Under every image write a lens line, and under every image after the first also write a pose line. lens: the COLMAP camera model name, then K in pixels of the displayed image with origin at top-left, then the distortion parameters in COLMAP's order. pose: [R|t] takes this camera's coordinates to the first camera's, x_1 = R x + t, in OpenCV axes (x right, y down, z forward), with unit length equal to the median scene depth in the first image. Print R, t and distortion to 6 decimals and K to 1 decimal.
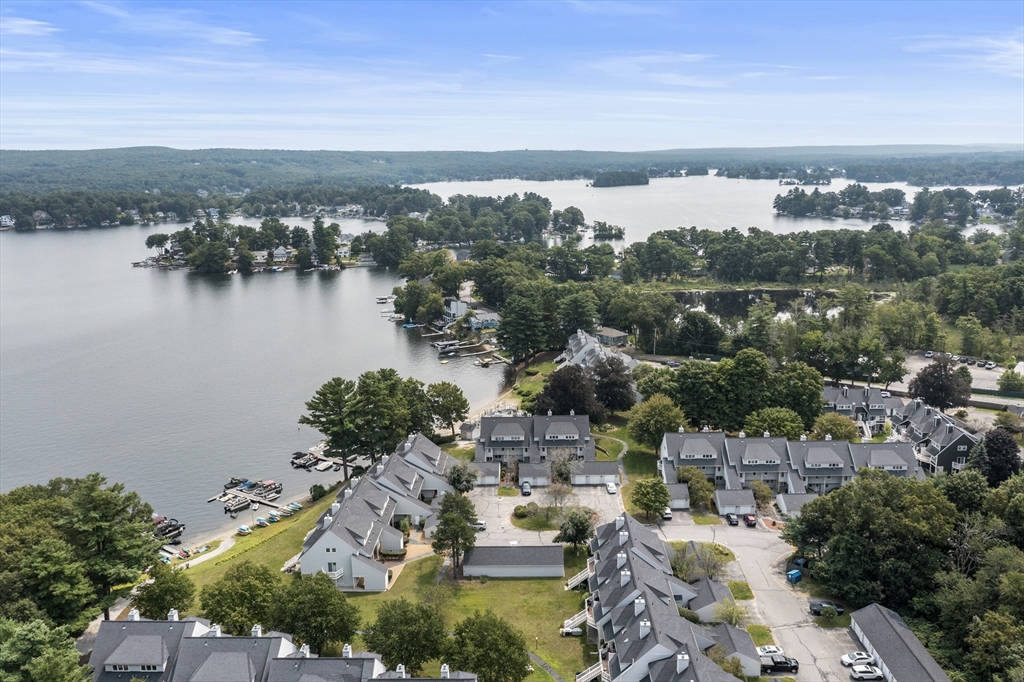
lens RADIAL K [[797.7, 0, 513.0], [0, 797.7, 340.3], [0, 0, 1]] dist [-0.018403, -0.001018]
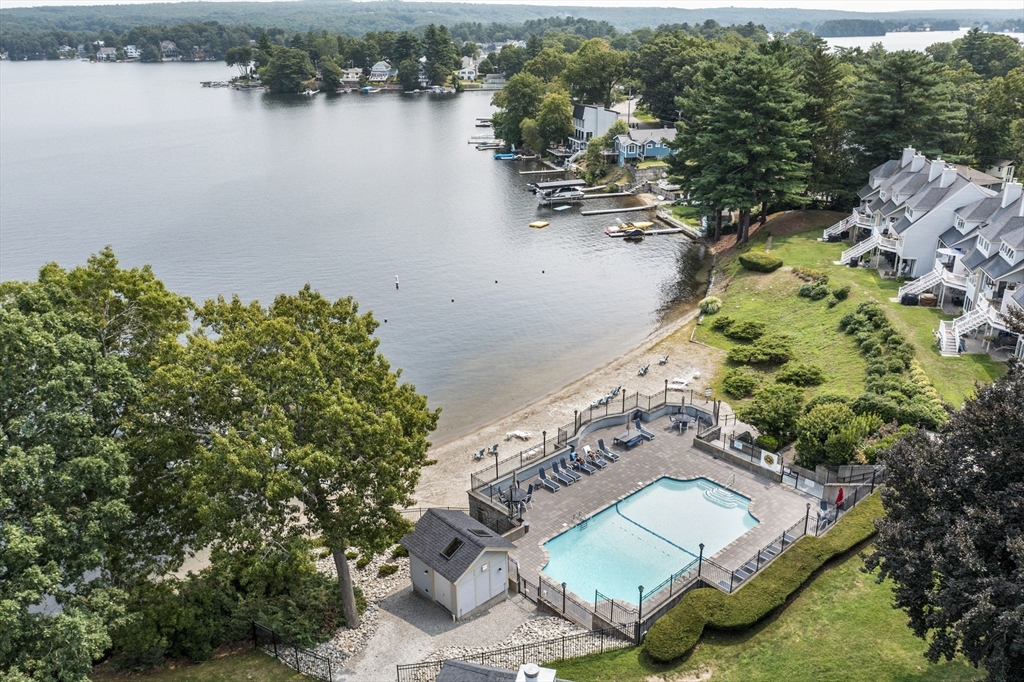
lens RADIAL K [[797.7, 0, 513.0], [0, 797.7, 340.3], [0, 0, 1]] dist [-0.018403, -0.001018]
pose [[0.973465, 0.086839, -0.211720, -0.003533], [-0.053566, 0.985967, 0.158114, 0.019822], [0.222480, -0.142577, 0.964456, 0.520545]]
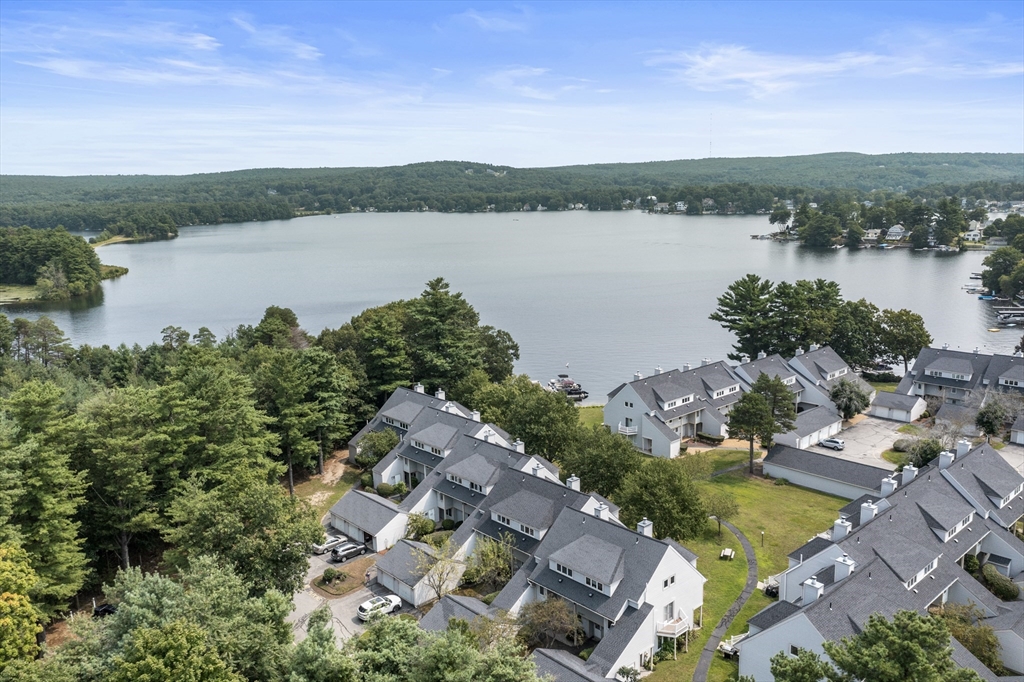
lens RADIAL K [[797.7, 0, 513.0], [0, 797.7, 340.3], [0, 0, 1]] dist [-0.018403, -0.001018]
pose [[0.685115, 0.137224, -0.715393, 0.139357], [-0.147528, 0.987882, 0.048207, 0.063621], [0.713339, 0.072513, 0.697058, 0.088524]]
